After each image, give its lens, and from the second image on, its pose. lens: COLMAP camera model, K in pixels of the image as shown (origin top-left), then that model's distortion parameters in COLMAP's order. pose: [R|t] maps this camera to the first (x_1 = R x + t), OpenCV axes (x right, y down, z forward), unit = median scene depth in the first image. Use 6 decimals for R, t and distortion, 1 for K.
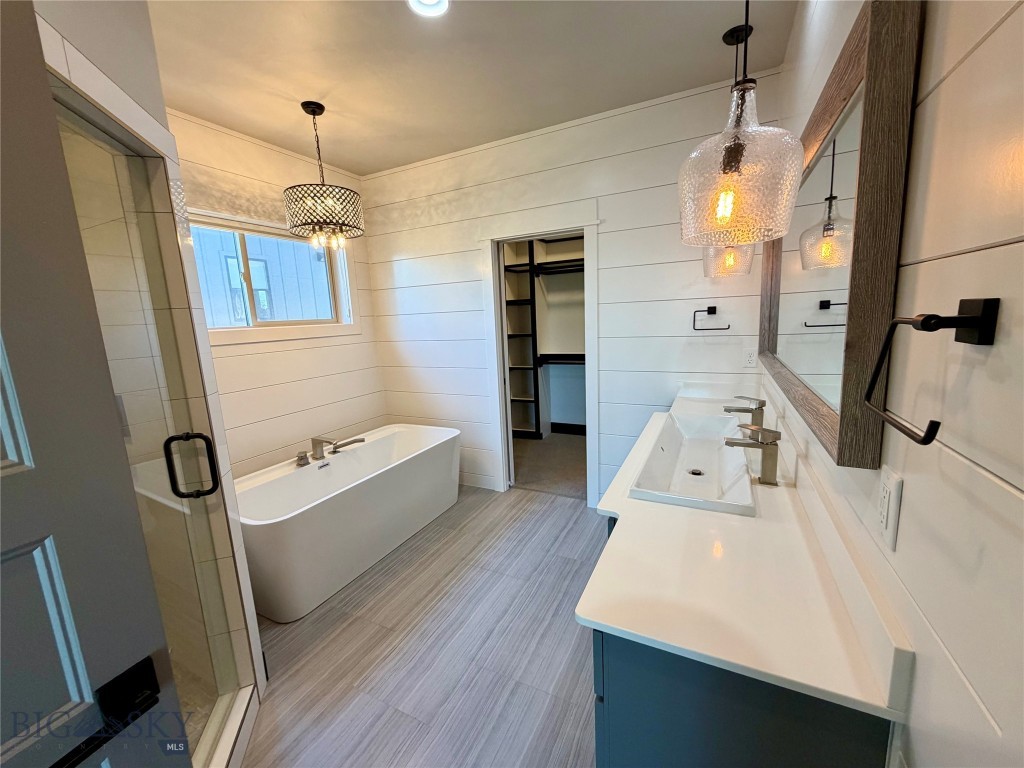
lens RADIAL K [[409.6, 0, 510.3], [0, 409.6, 382.8], [0, 0, 1]] dist [-0.002921, -0.000166]
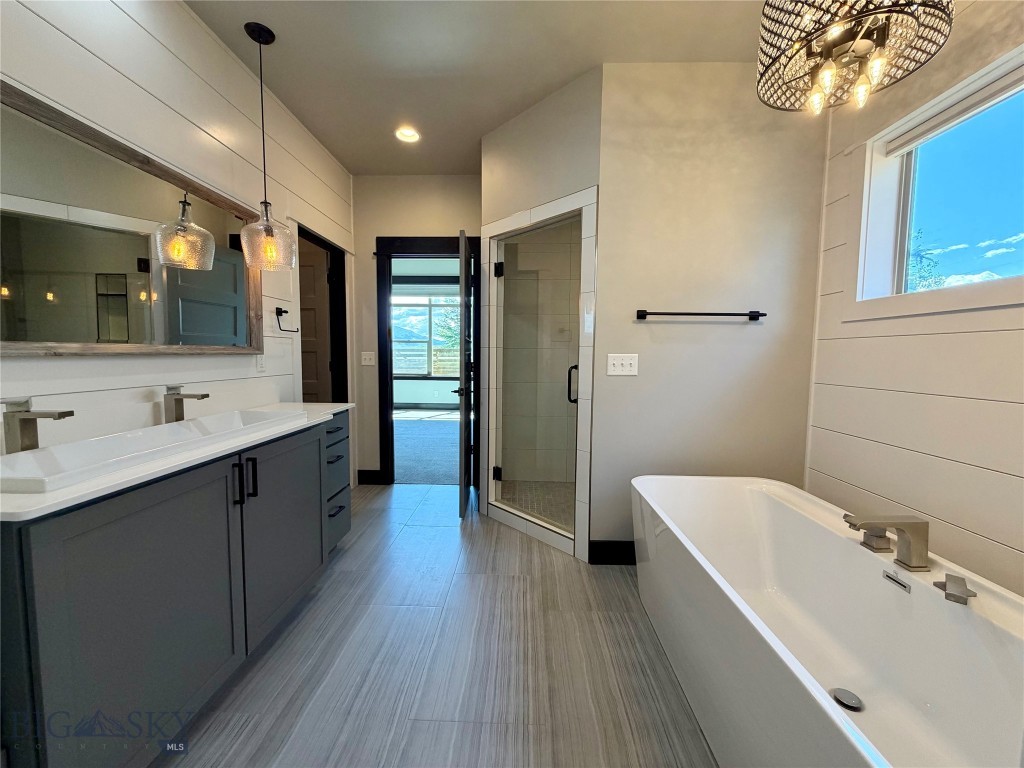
lens RADIAL K [[409.6, 0, 510.0], [0, 409.6, 383.0], [0, 0, 1]] dist [-0.002921, -0.000166]
pose [[-0.908533, 0.067510, -0.412323, 0.129433], [-0.034999, 0.971095, 0.236115, -0.128295], [0.416344, 0.228949, -0.879909, 1.495614]]
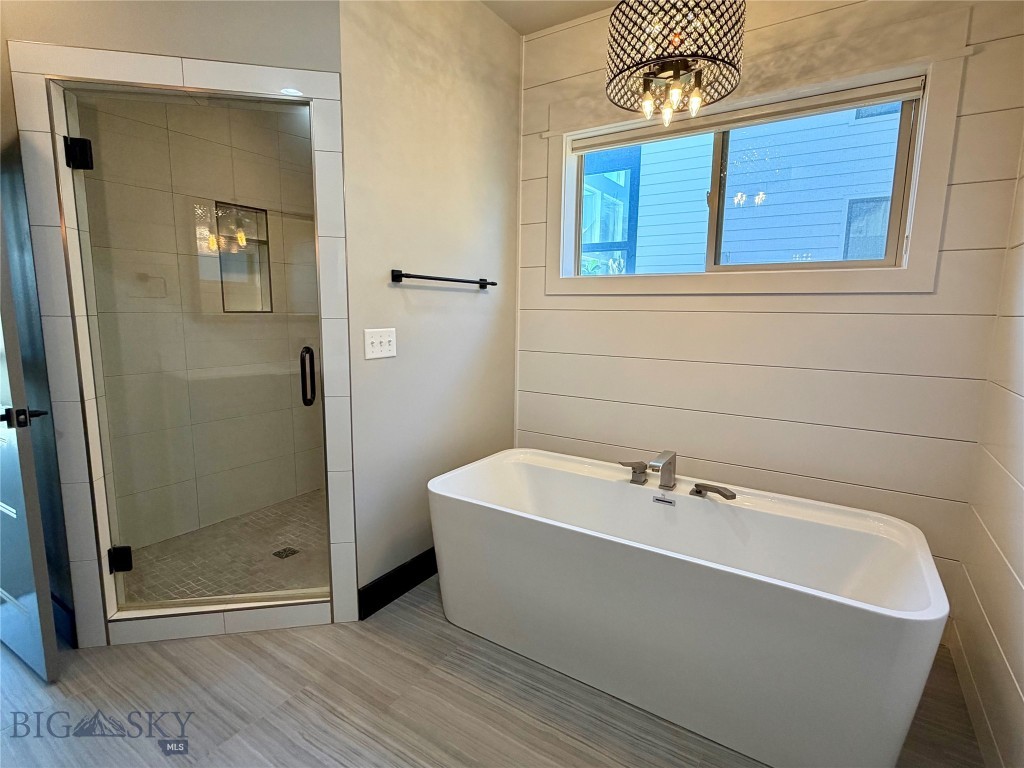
lens RADIAL K [[509.8, 0, 509.5], [0, 509.8, 382.3], [0, 0, 1]] dist [0.003797, 0.000980]
pose [[-0.115741, 0.185499, -0.975804, 0.352702], [-0.170760, 0.964065, 0.203521, -0.103834], [0.978491, 0.190184, -0.079906, 1.027544]]
